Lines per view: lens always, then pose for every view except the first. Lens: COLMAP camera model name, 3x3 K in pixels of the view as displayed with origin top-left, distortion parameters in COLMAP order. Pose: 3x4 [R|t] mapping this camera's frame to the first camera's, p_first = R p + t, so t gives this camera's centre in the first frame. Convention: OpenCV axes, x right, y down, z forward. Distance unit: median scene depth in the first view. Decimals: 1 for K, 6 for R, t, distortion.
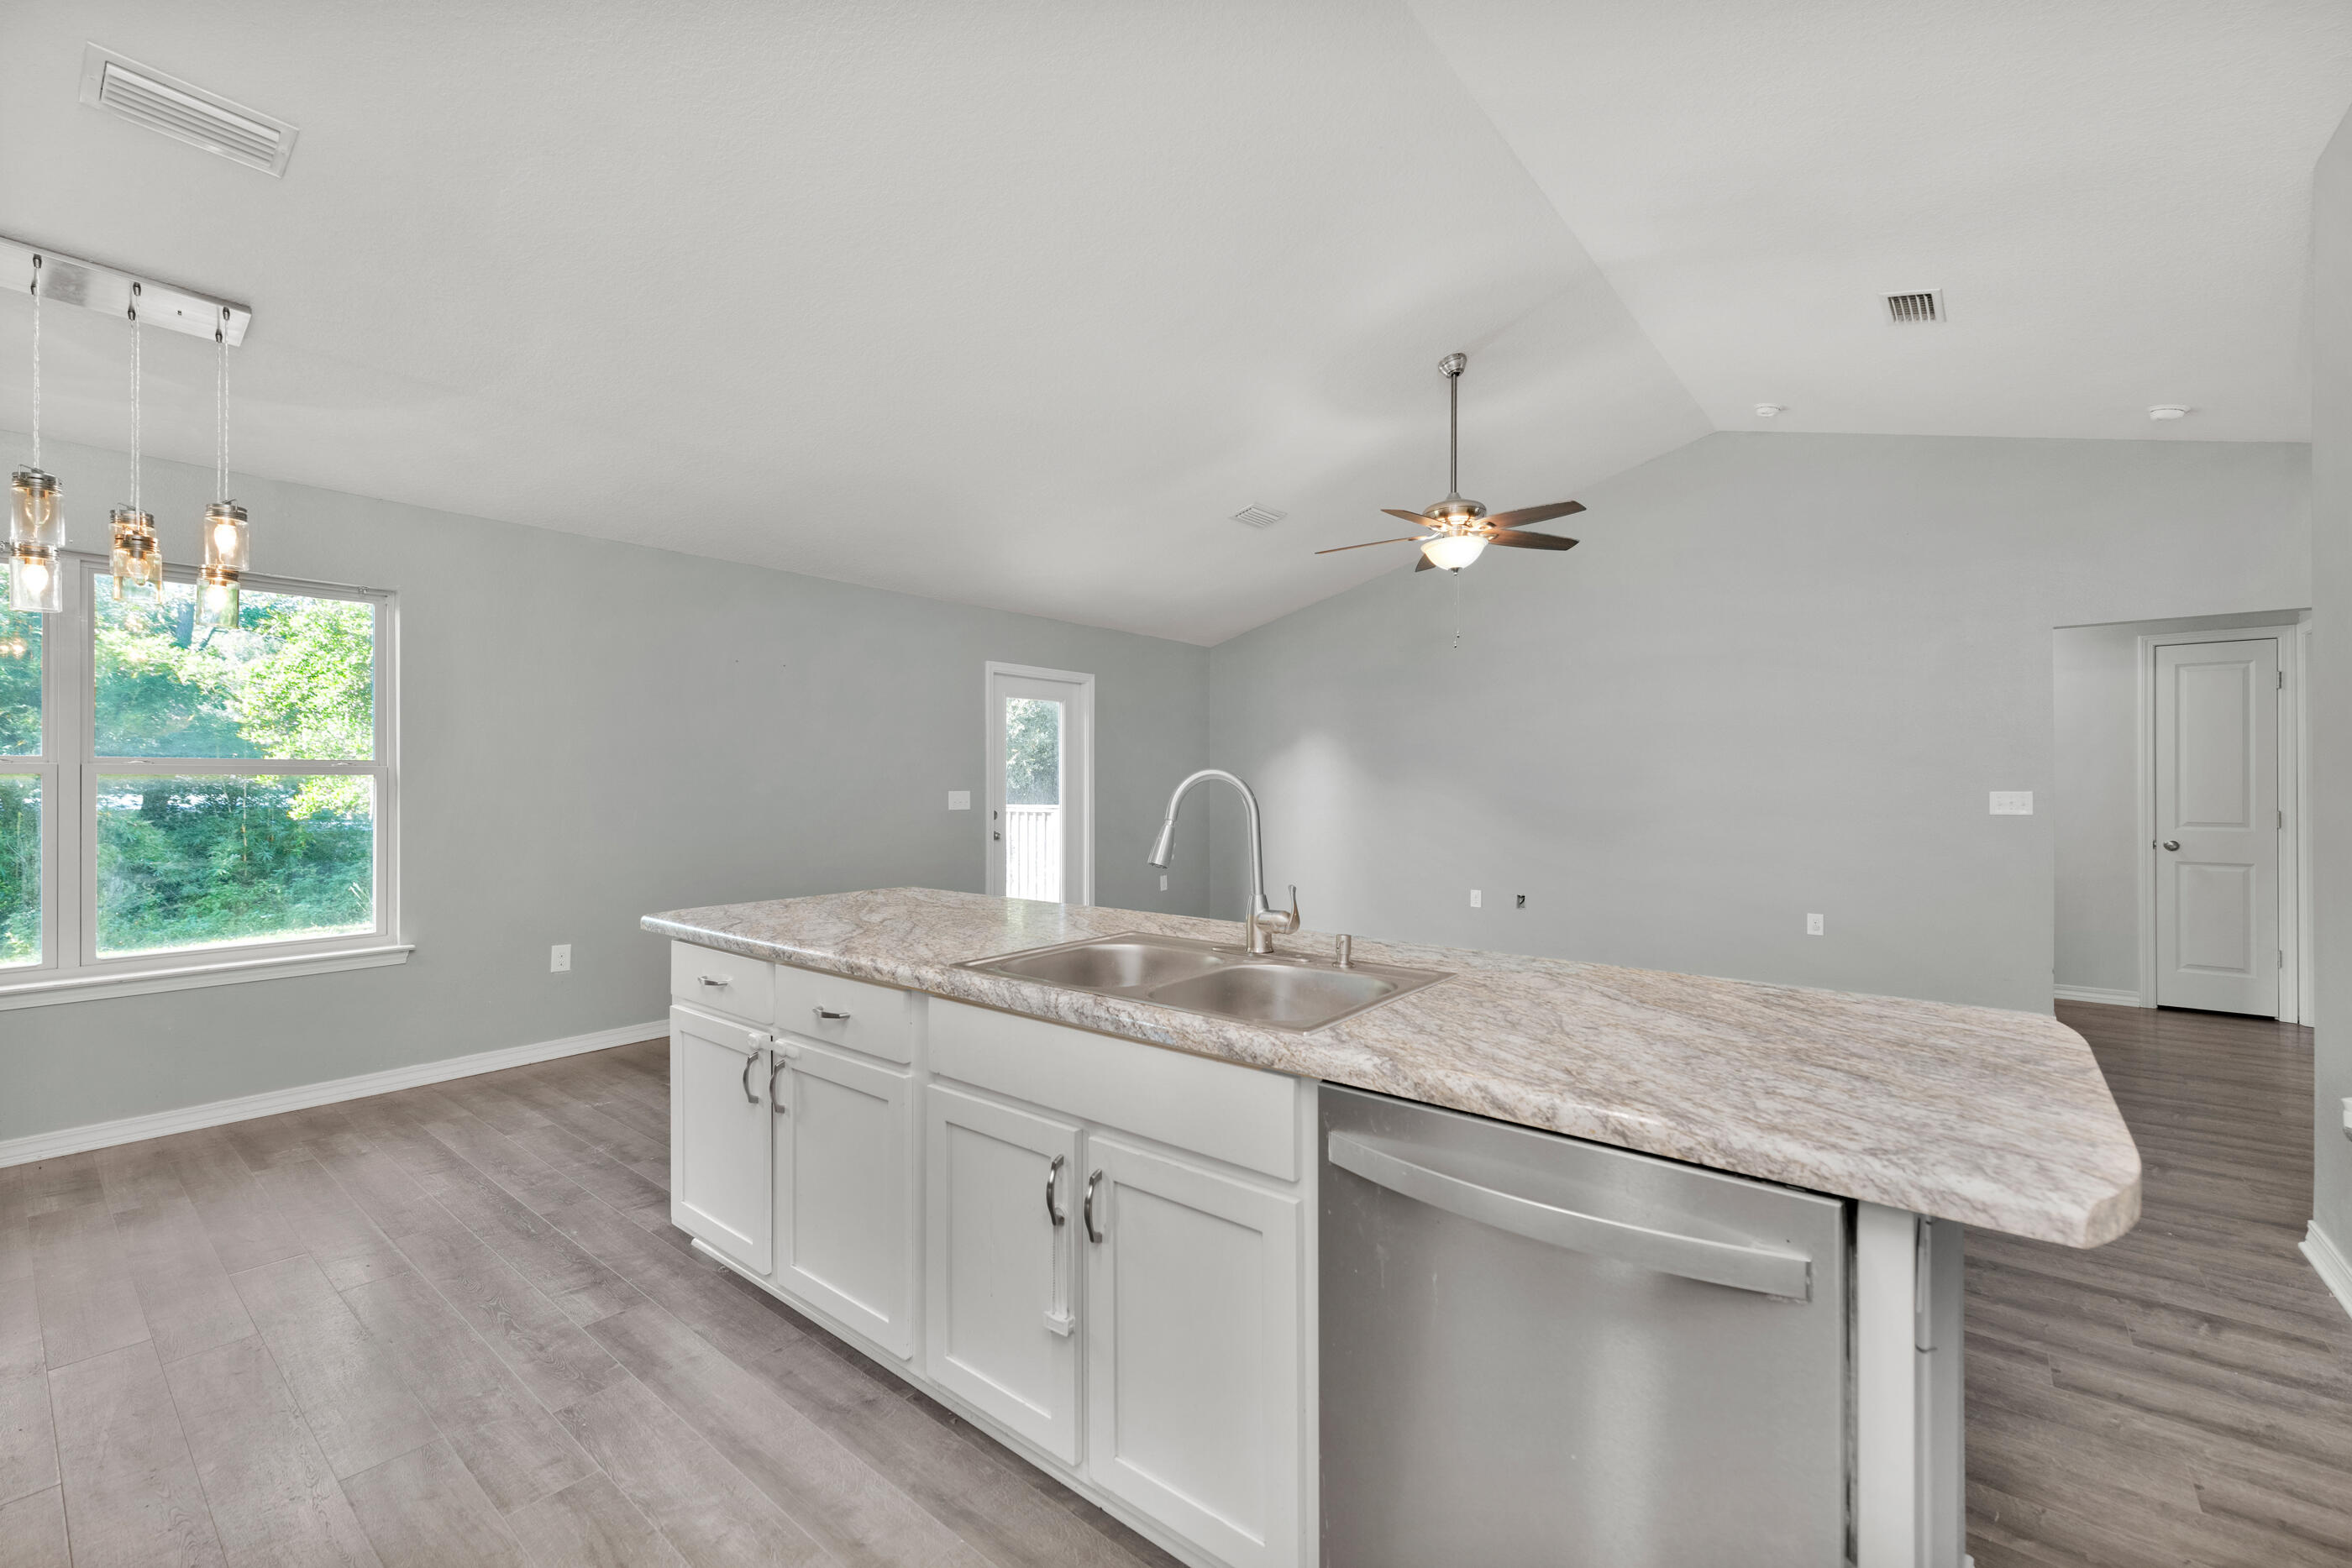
lens RADIAL K [[956.9, 0, 1175.8], [0, 956.9, 779.0], [0, 0, 1]] dist [0.008911, -0.000455]
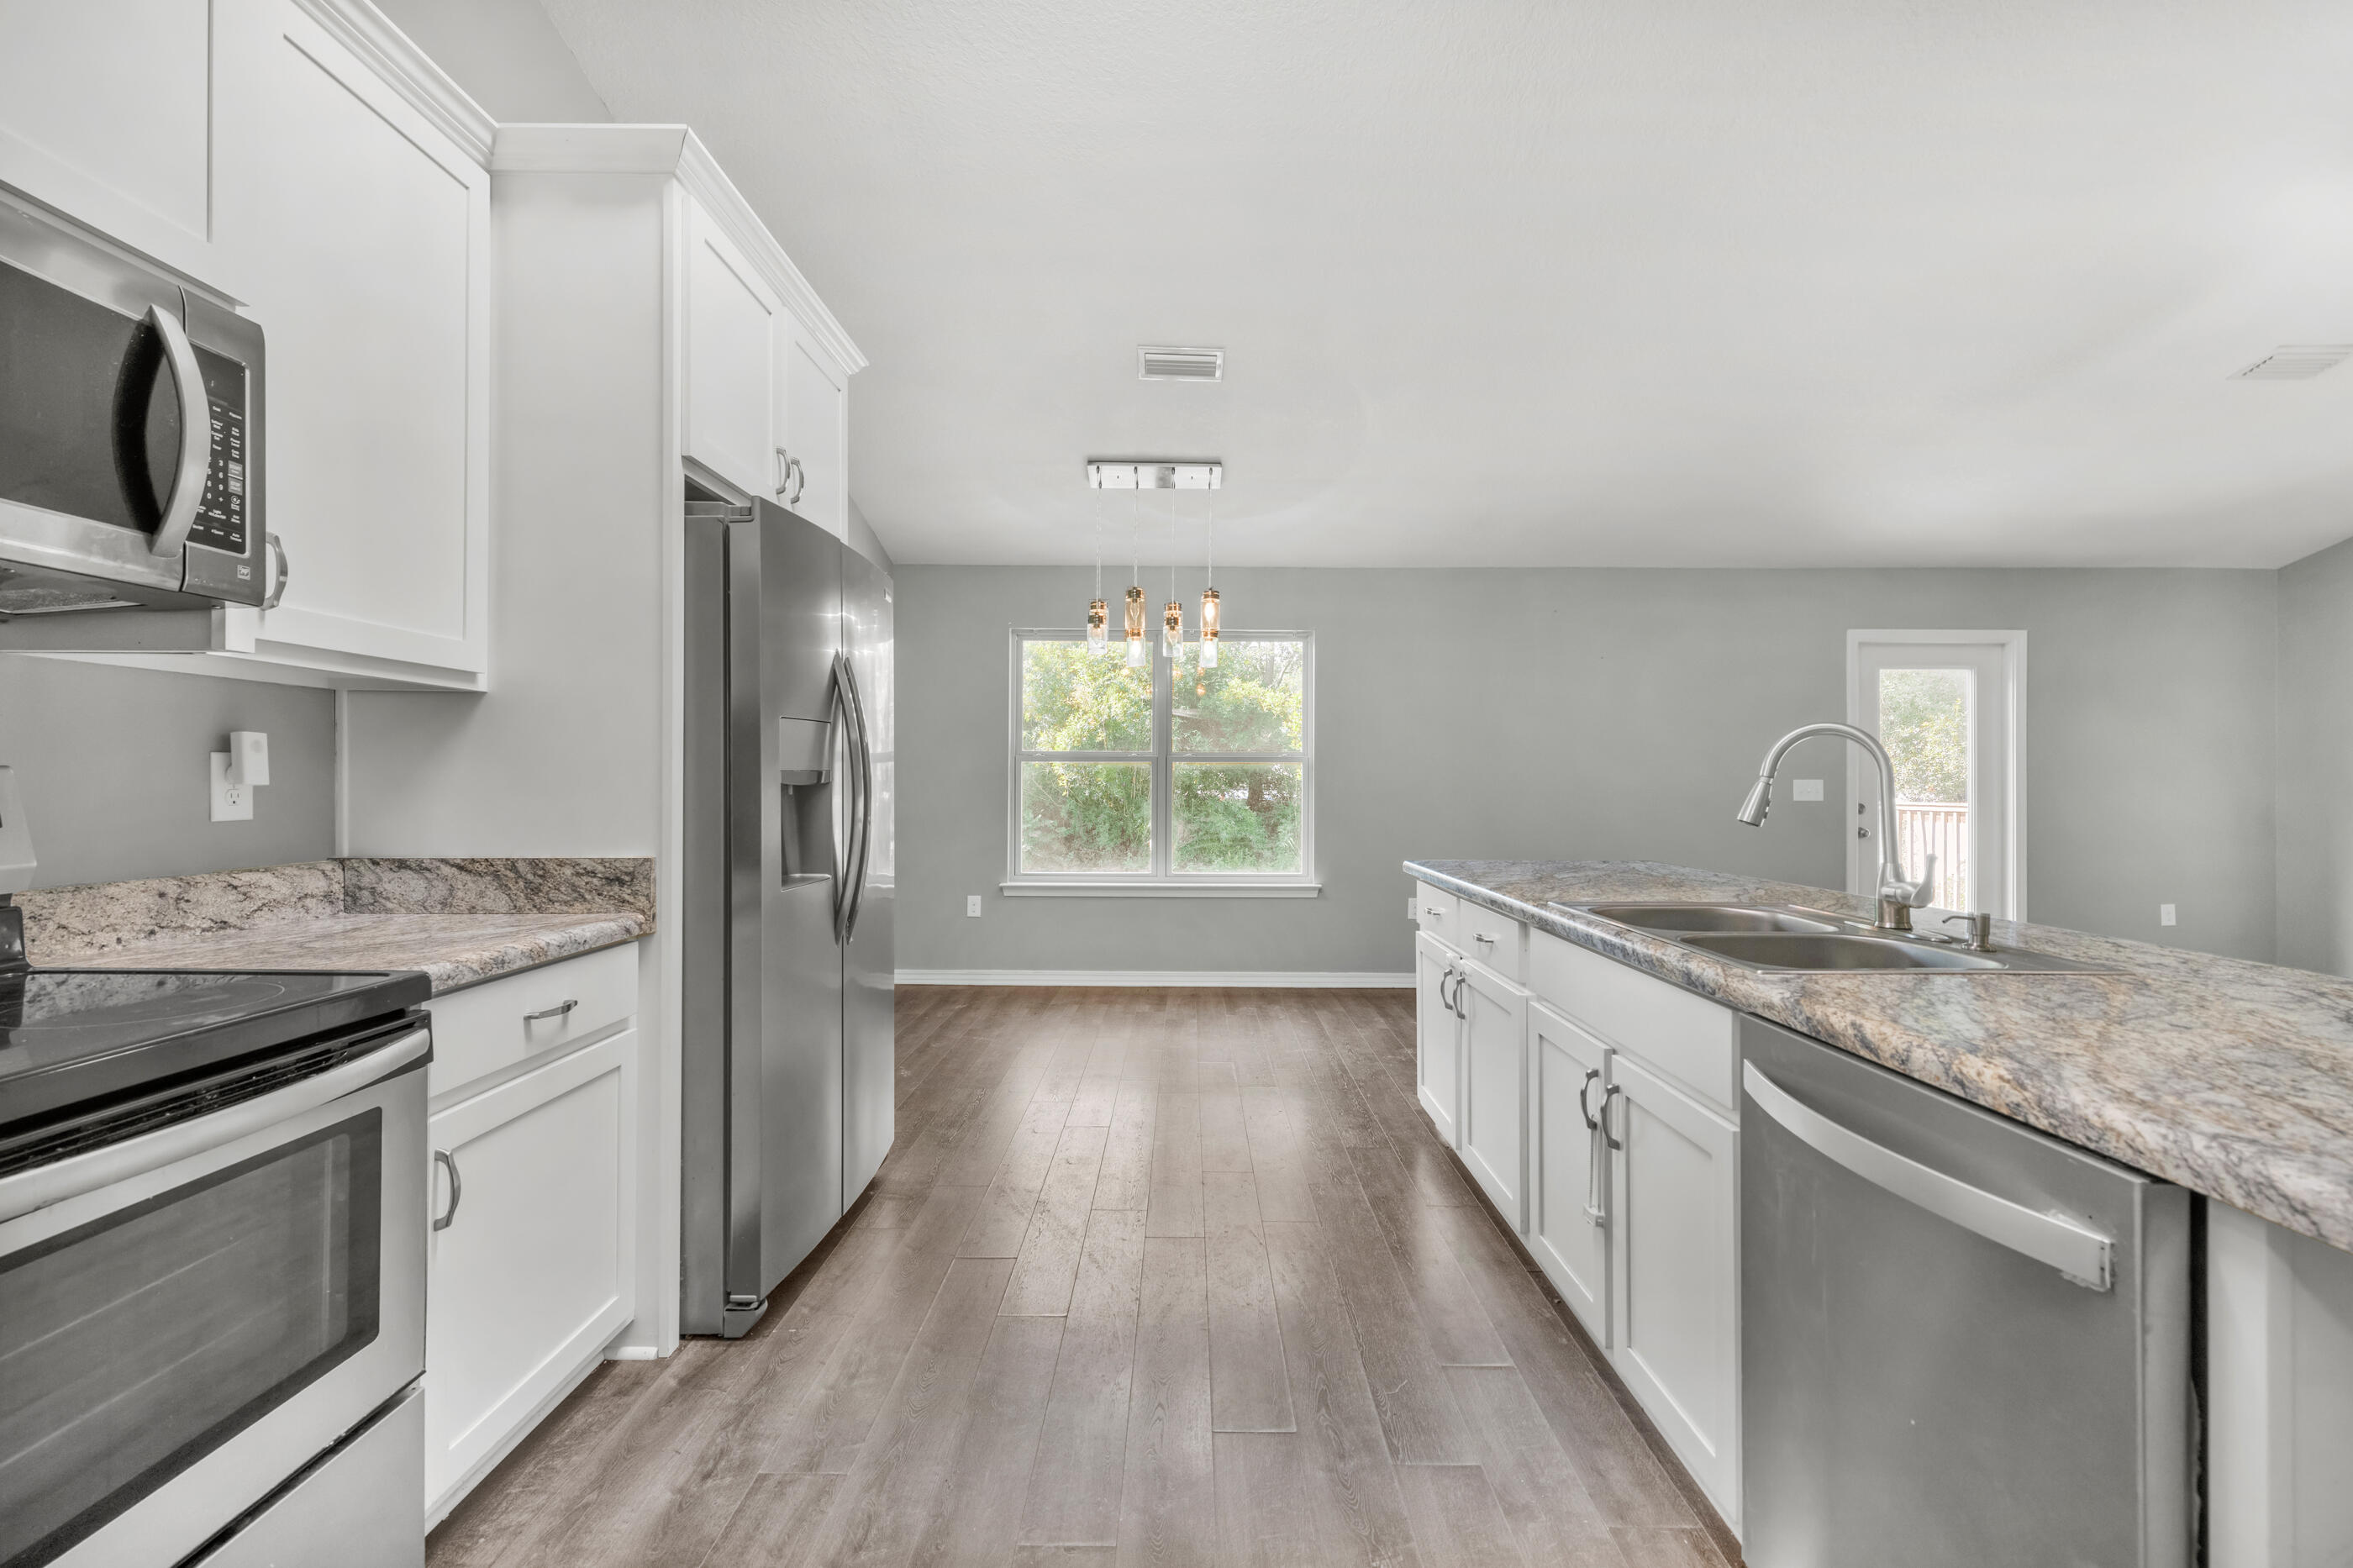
lens RADIAL K [[984.9, 0, 1176.5], [0, 984.9, 784.0], [0, 0, 1]] dist [0.000619, 0.000048]
pose [[0.619872, 0.005195, -0.784686, 0.390788], [-0.003529, 0.999986, 0.003832, 0.046006], [0.784695, 0.000394, 0.619882, -0.084437]]
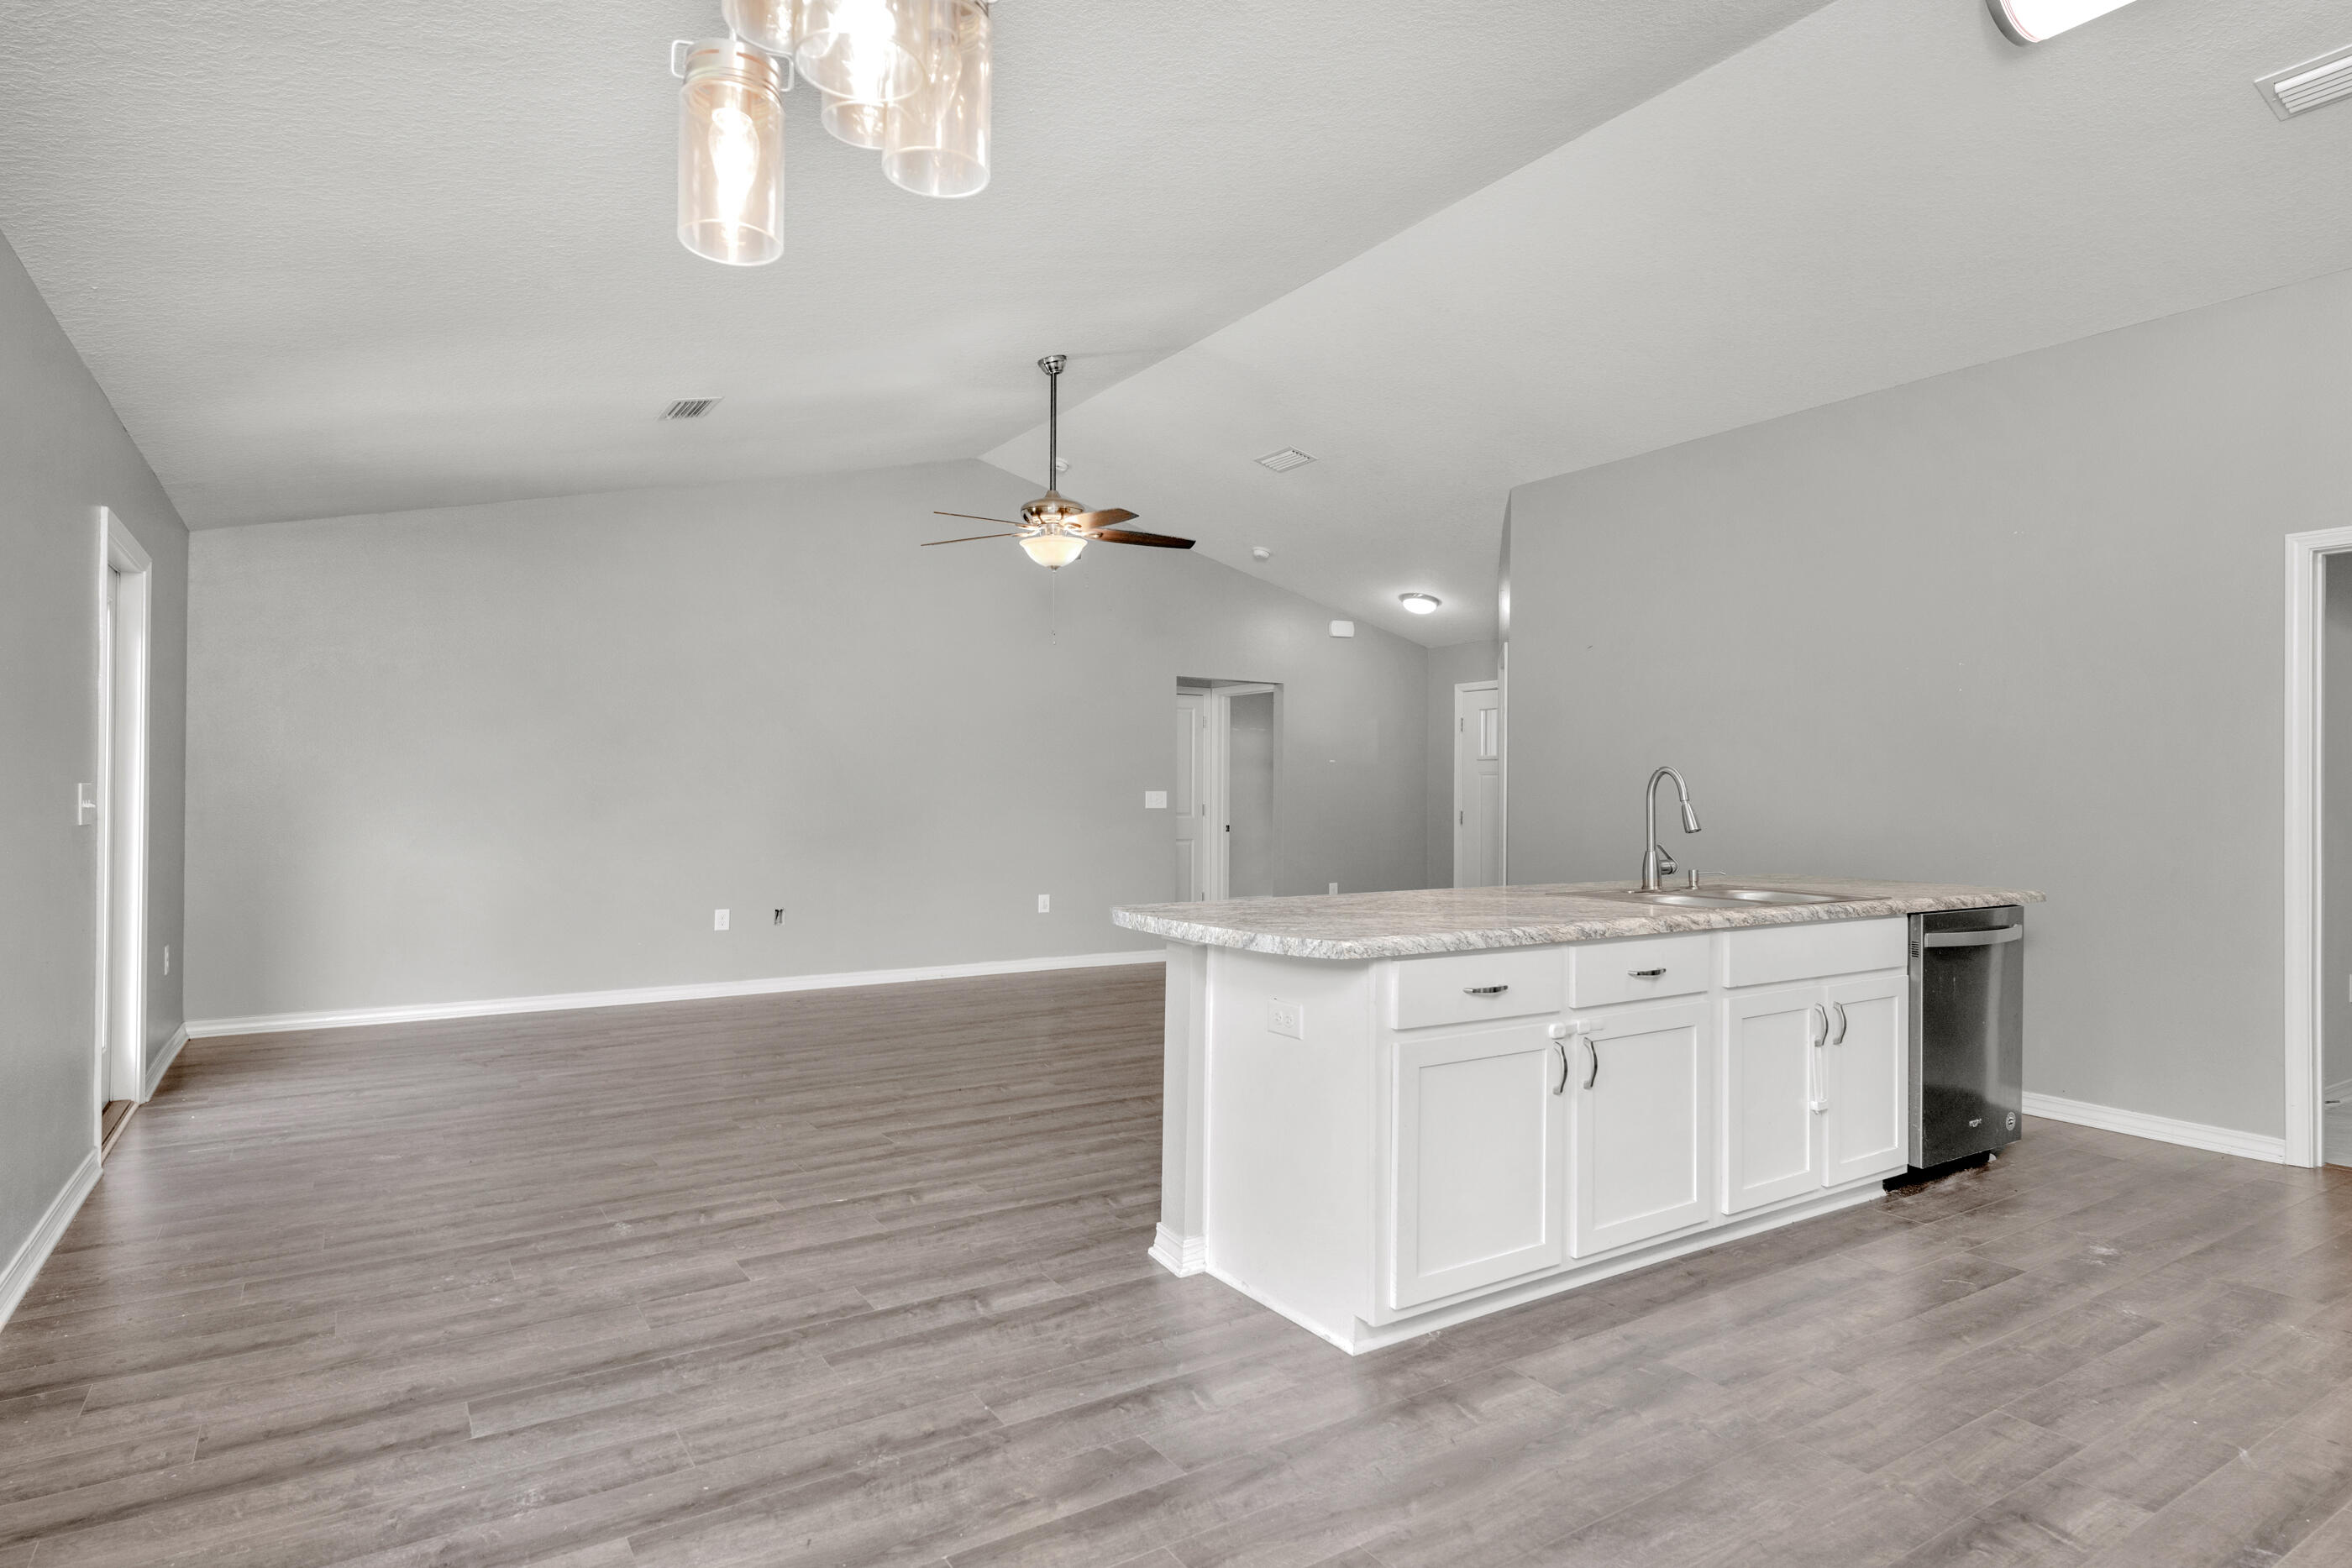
lens RADIAL K [[1250.2, 0, 1077.5], [0, 1250.2, 783.0], [0, 0, 1]] dist [0.004065, 0.000798]
pose [[0.353784, 0.012437, 0.935245, -2.081470], [-0.013129, 0.999879, -0.008330, 0.042332], [-0.935235, -0.009332, 0.353904, 1.157350]]
